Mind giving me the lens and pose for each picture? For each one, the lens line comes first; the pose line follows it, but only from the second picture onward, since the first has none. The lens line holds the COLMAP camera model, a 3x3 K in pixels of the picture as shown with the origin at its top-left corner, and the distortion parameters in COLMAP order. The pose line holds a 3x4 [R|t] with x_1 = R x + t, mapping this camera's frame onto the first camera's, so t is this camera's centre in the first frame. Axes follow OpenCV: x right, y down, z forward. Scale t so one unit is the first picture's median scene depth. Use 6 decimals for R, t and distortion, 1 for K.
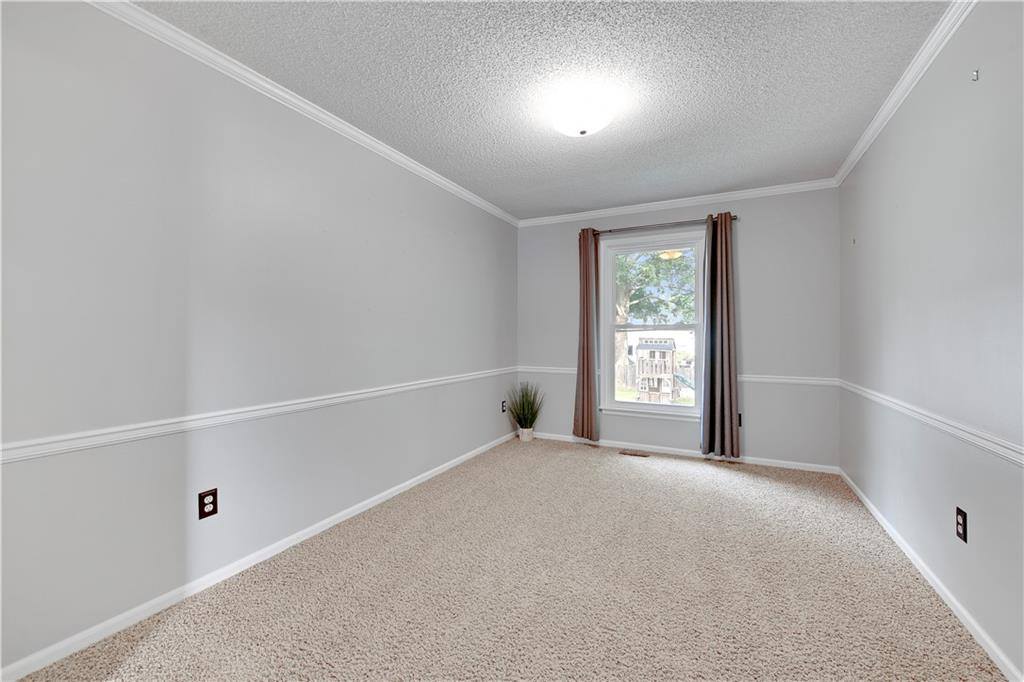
lens RADIAL K [[414.8, 0, 514.3], [0, 414.8, 333.5], [0, 0, 1]] dist [-0.000991, -0.000486]
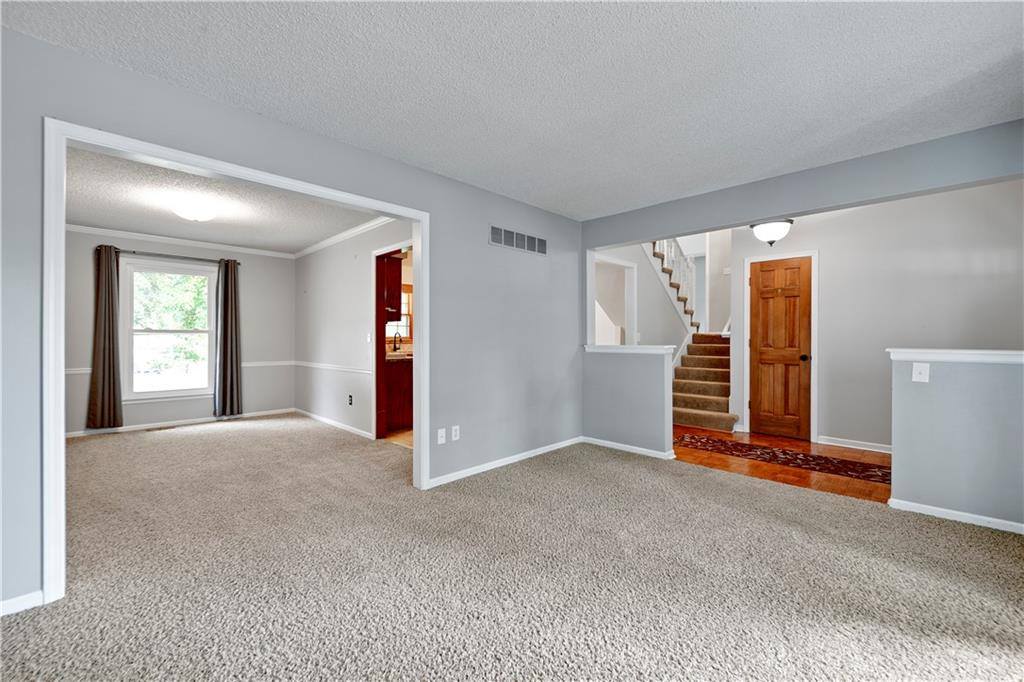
lens RADIAL K [[414.8, 0, 514.3], [0, 414.8, 333.5], [0, 0, 1]] dist [-0.000991, -0.000486]
pose [[0.300875, 0.008472, 0.953626, -0.641352], [-0.003828, 0.999963, -0.007676, -0.004485], [-0.953656, -0.001341, 0.300897, -0.466250]]
